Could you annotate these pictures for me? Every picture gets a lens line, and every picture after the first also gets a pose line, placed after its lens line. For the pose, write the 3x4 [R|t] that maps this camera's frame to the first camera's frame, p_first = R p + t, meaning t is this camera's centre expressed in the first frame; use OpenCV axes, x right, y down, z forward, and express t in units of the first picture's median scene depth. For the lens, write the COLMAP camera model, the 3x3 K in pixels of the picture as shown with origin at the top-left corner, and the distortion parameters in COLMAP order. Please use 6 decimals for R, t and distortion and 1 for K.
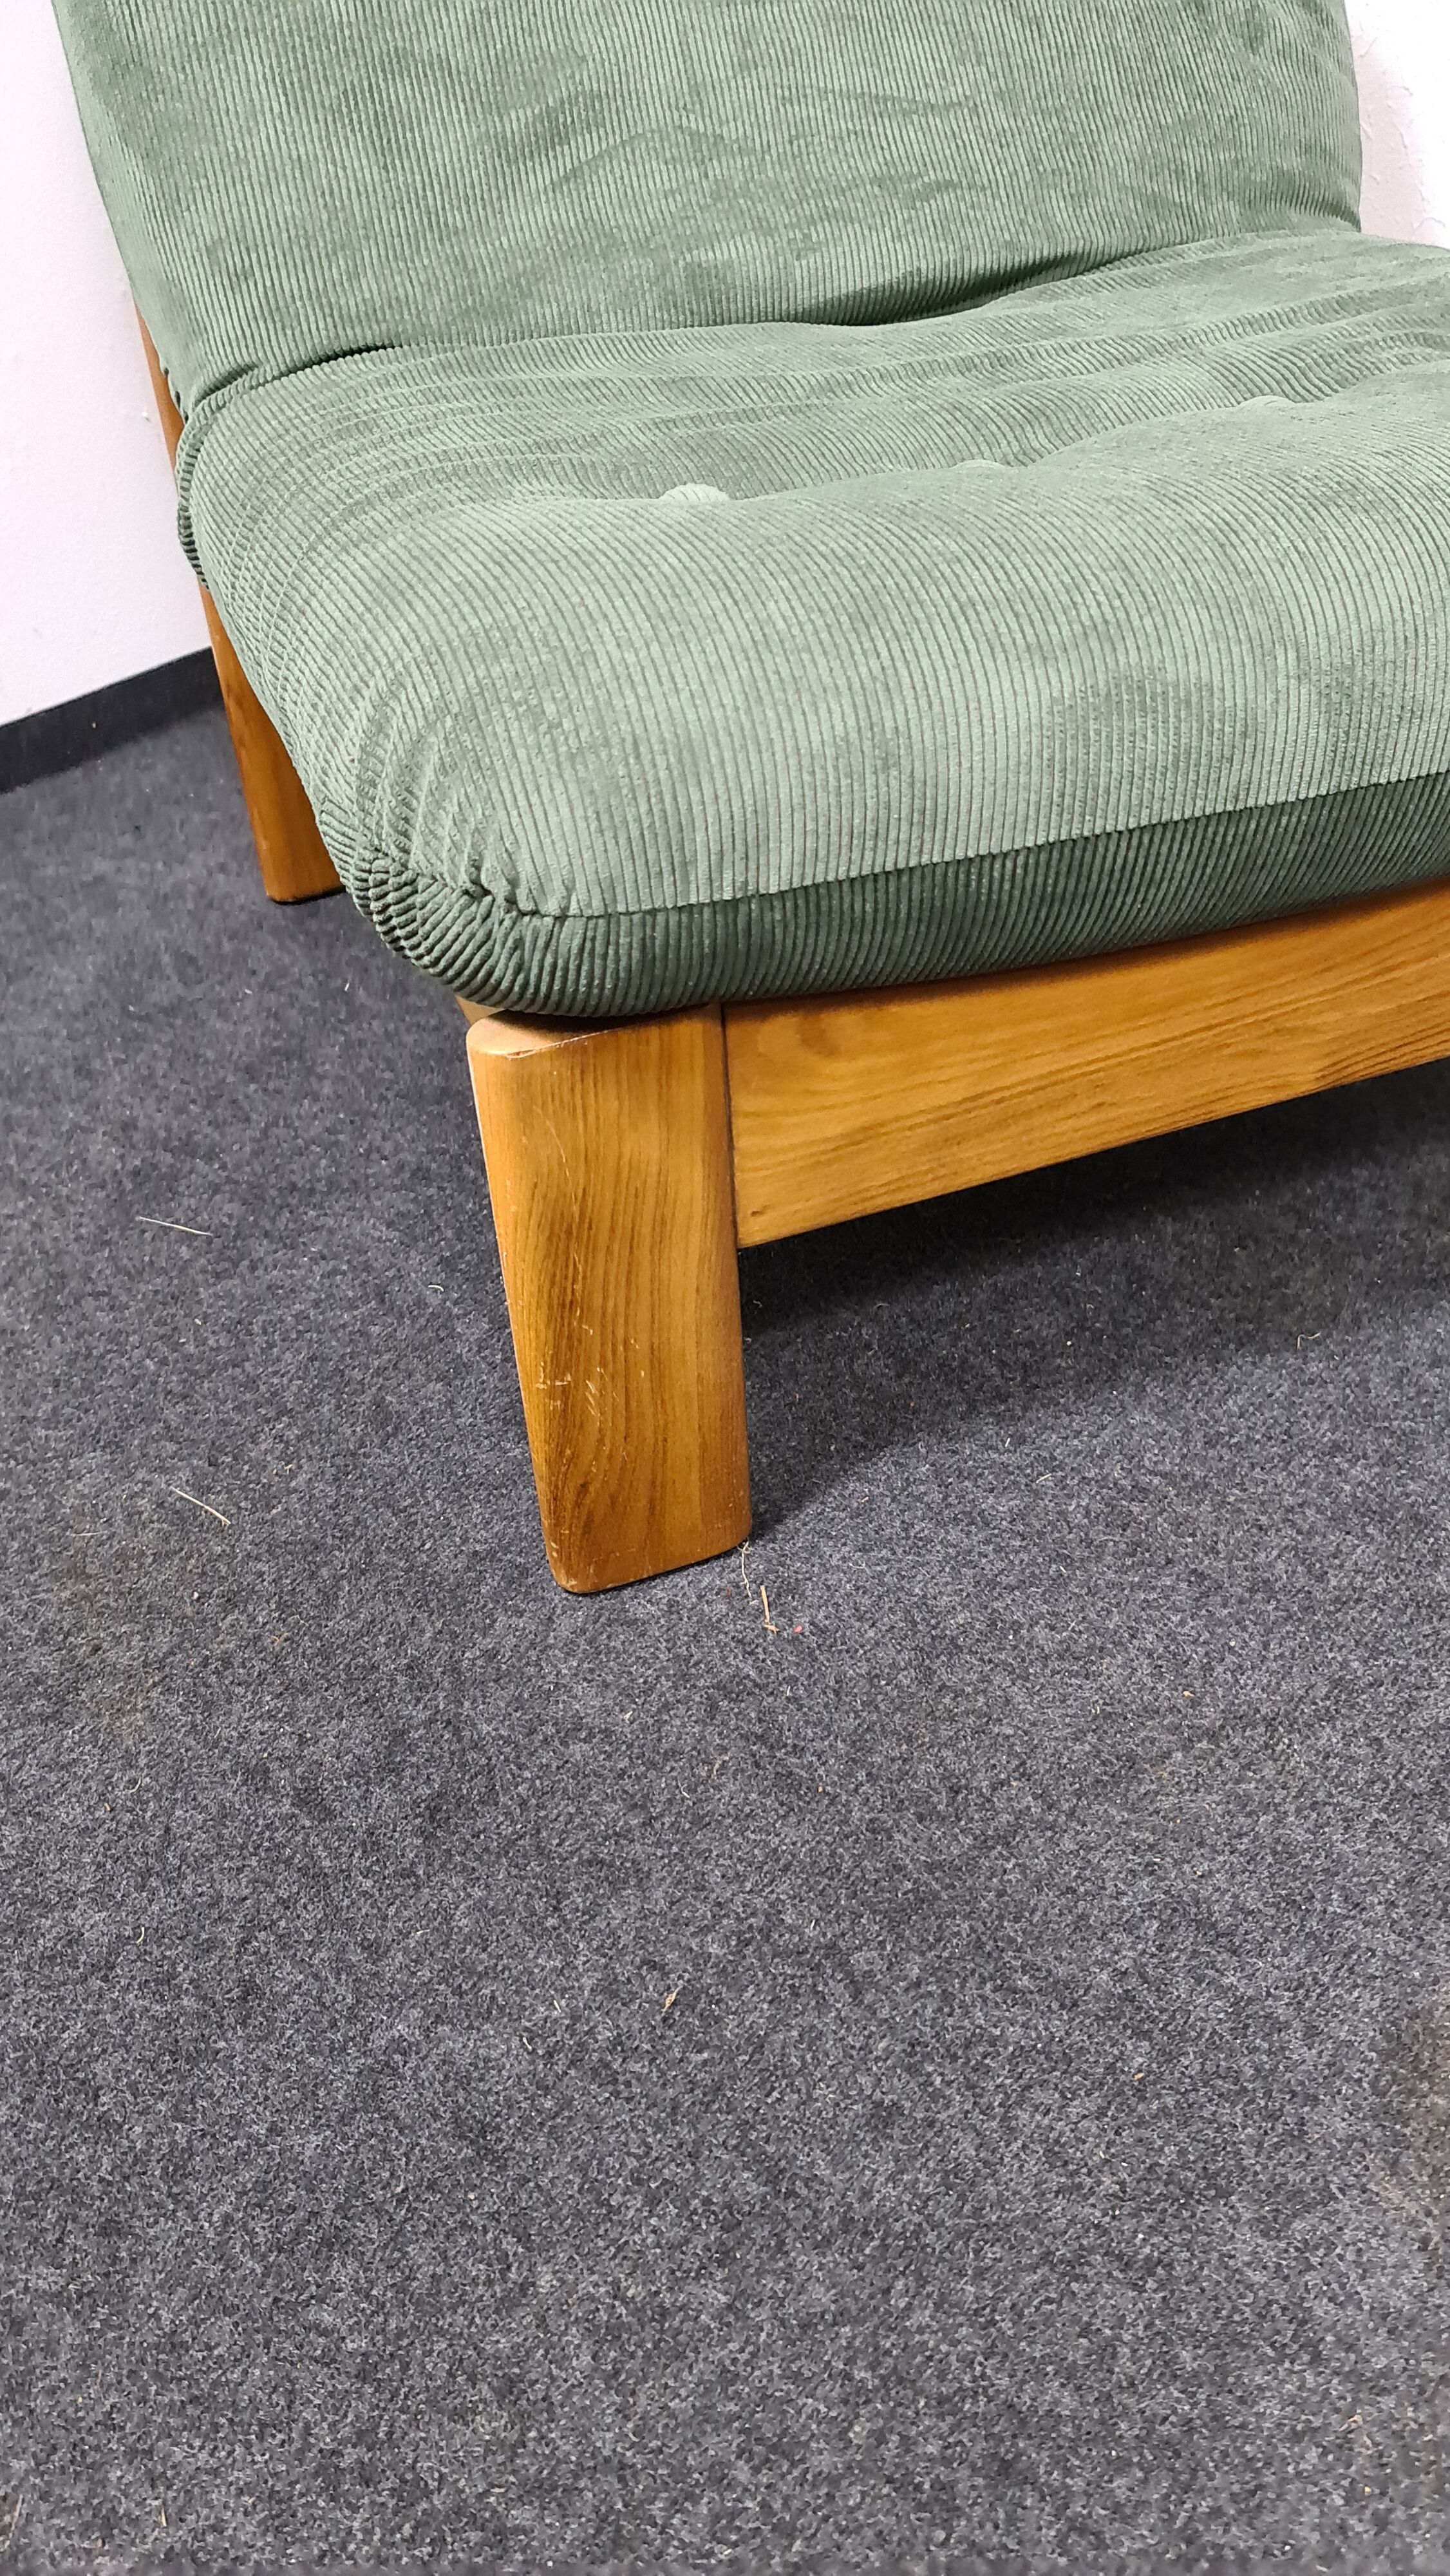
lens RADIAL K [[1902.6, 0, 722.6], [0, 1902.6, 1312.3], [0, 0, 1]] dist [0.068294, -0.043371]
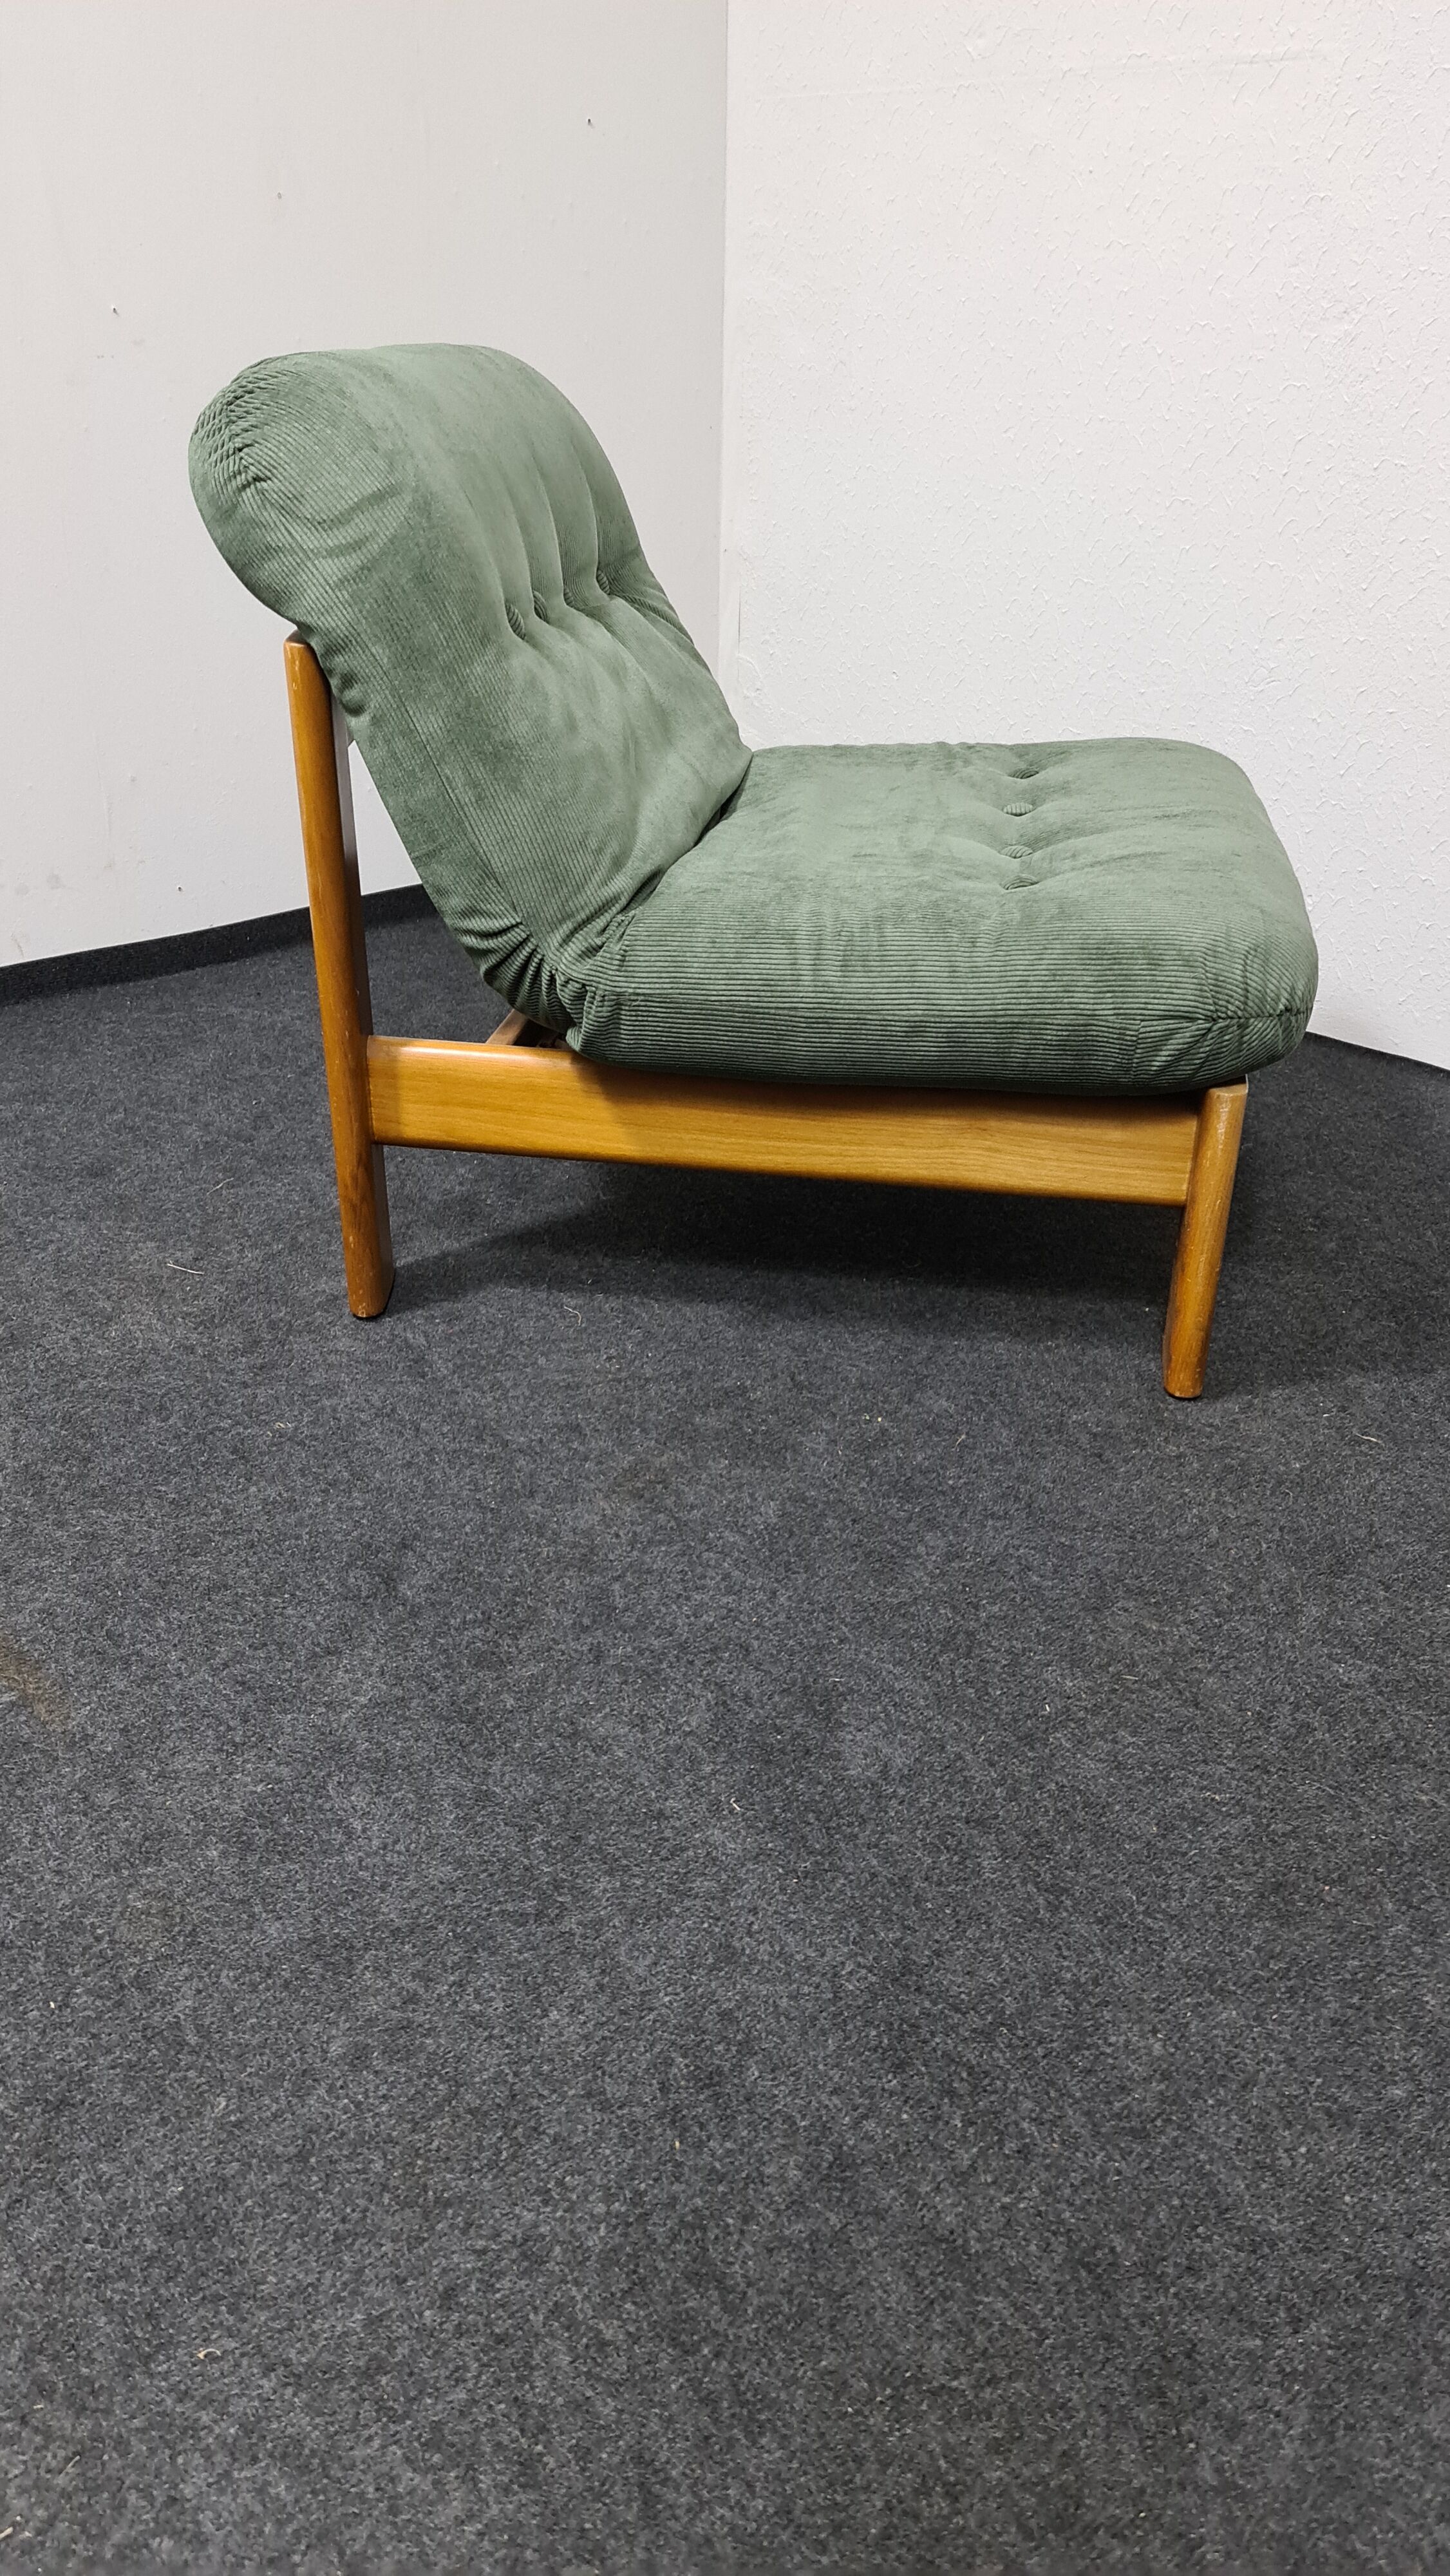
lens RADIAL K [[1902.6, 0, 709.6], [0, 1902.6, 1306.5], [0, 0, 1]] dist [0.068294, -0.043371]
pose [[0.988137, 0.113416, -0.103549, 0.548025], [-0.130213, 0.976215, -0.173348, 0.480250], [0.081426, 0.184775, 0.979402, -1.065044]]
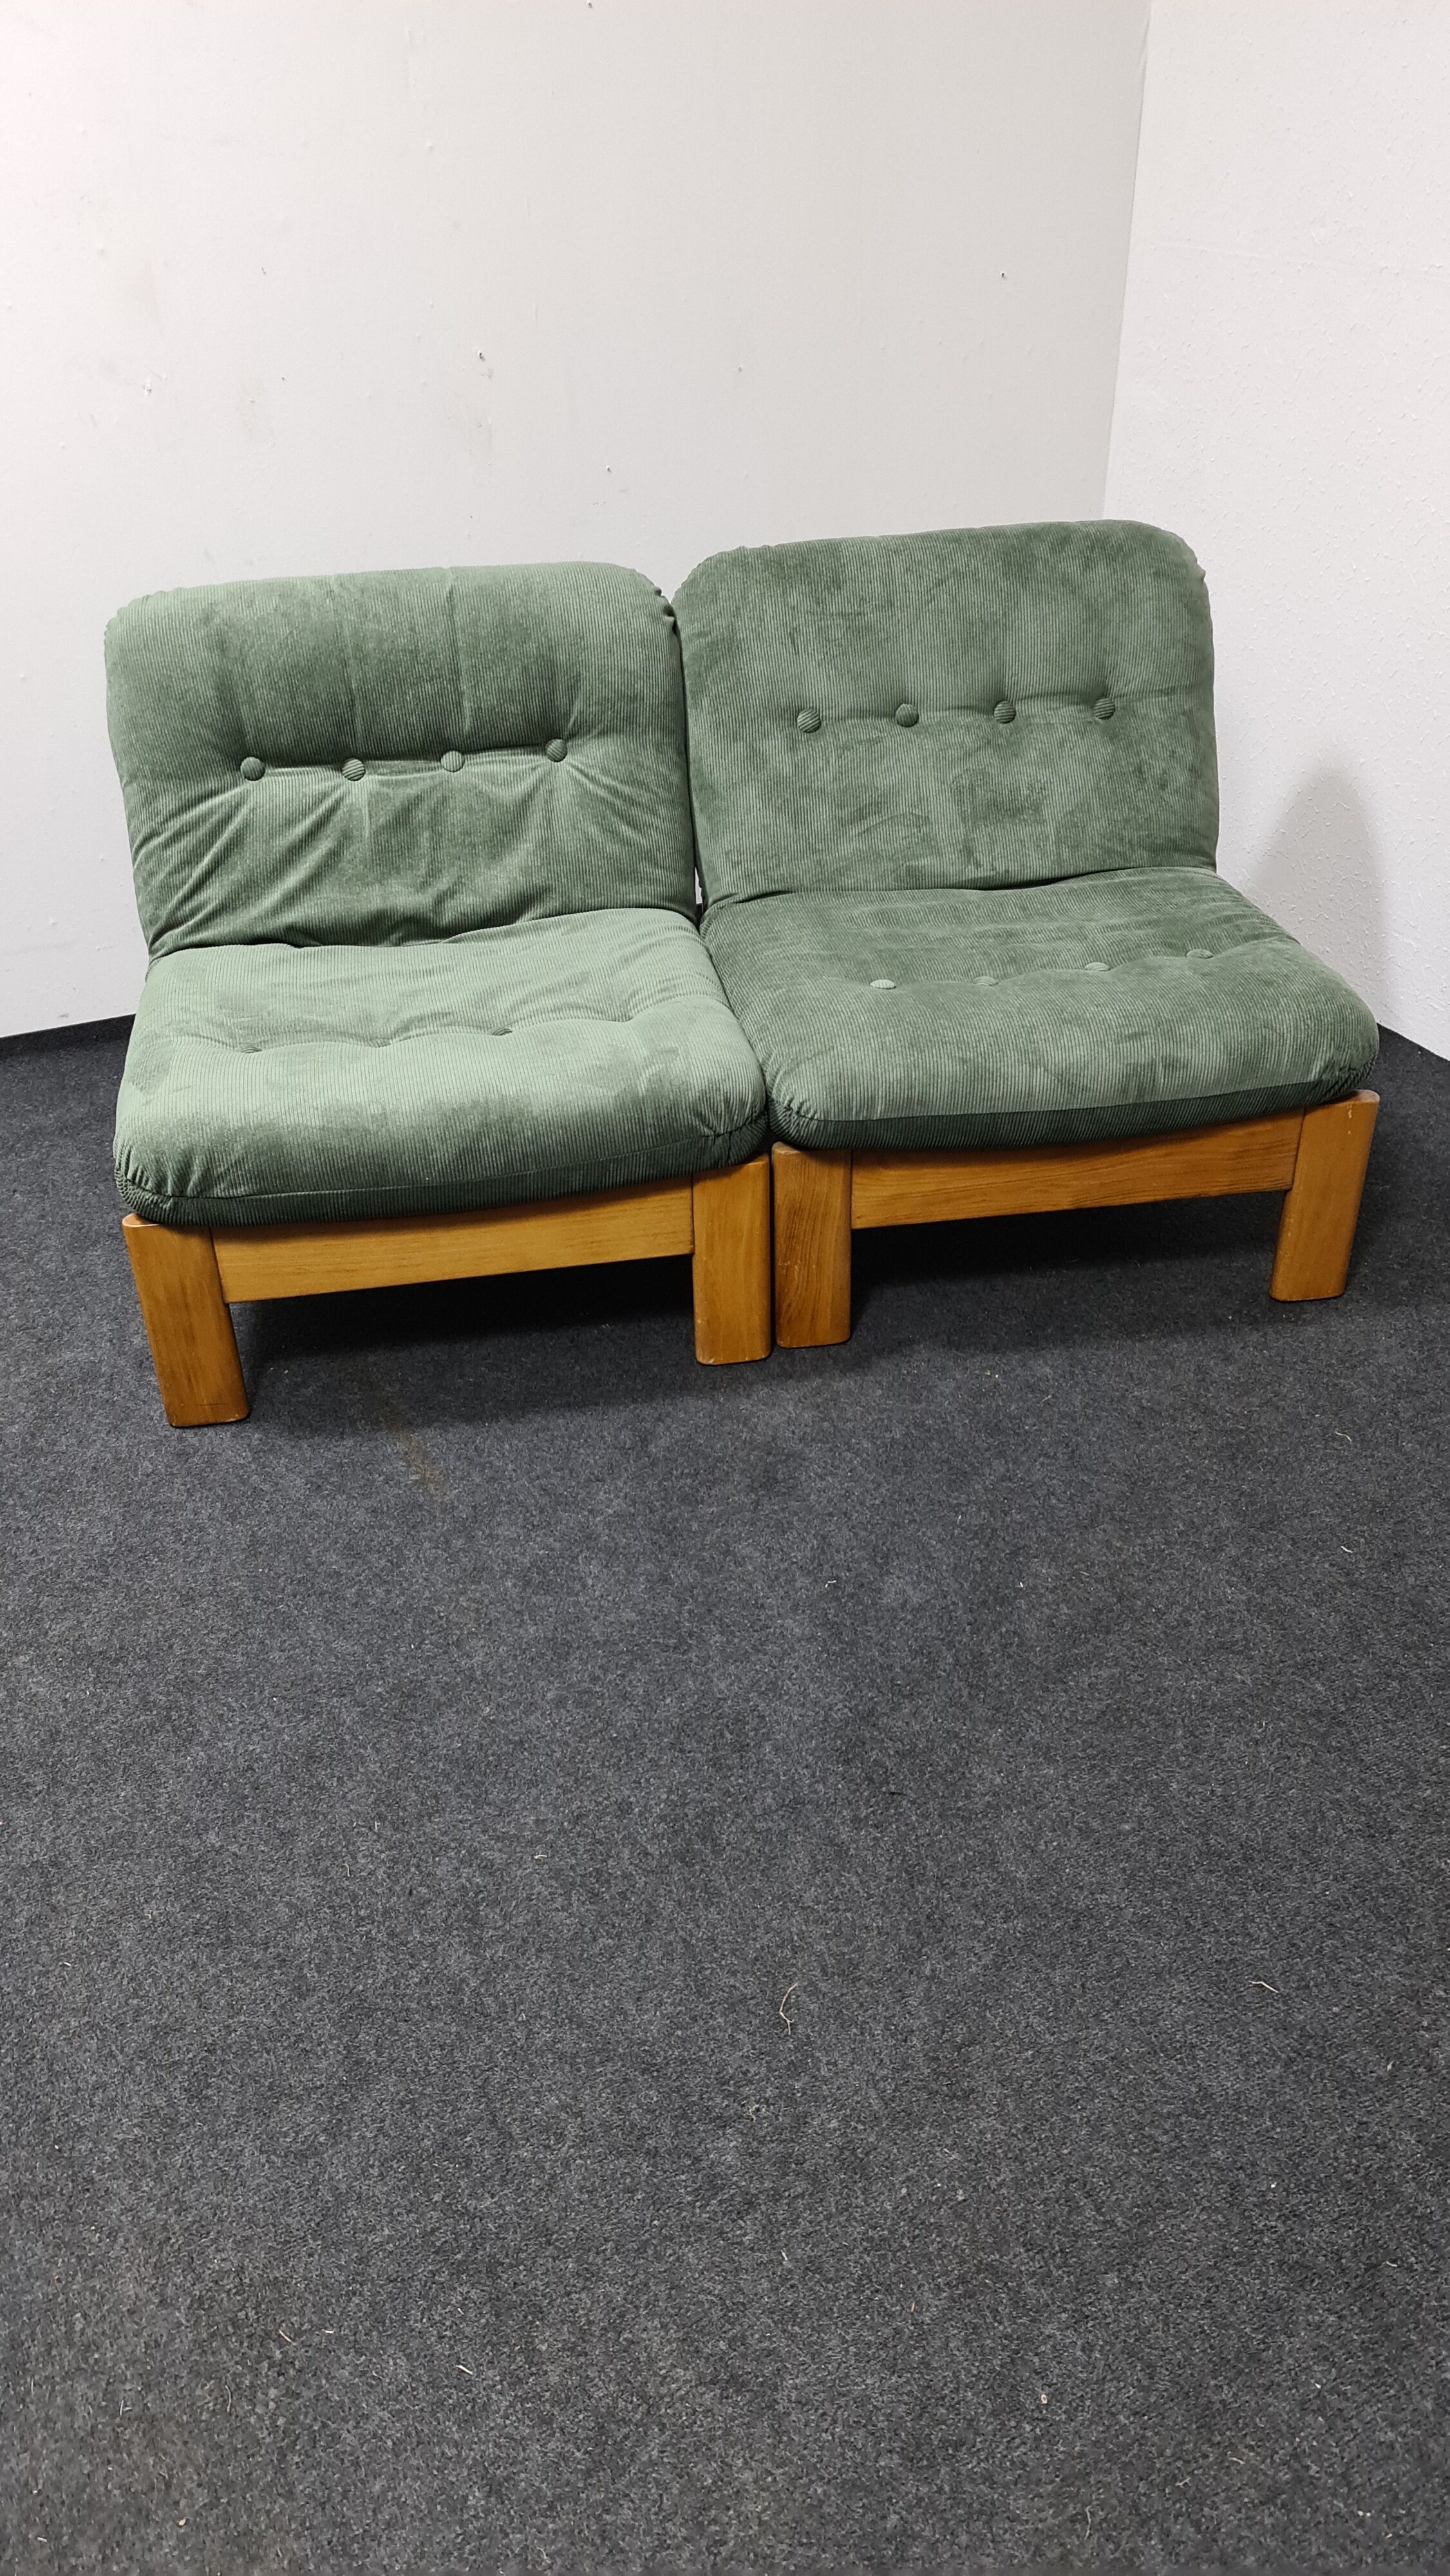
lens RADIAL K [[1902.6, 0, 713.9], [0, 1902.6, 1328.6], [0, 0, 1]] dist [0.068294, -0.043371]
pose [[0.912148, 0.249989, -0.324796, 1.059996], [-0.271319, 0.962253, -0.021336, 0.334903], [0.307202, 0.107585, 0.945544, -1.944539]]
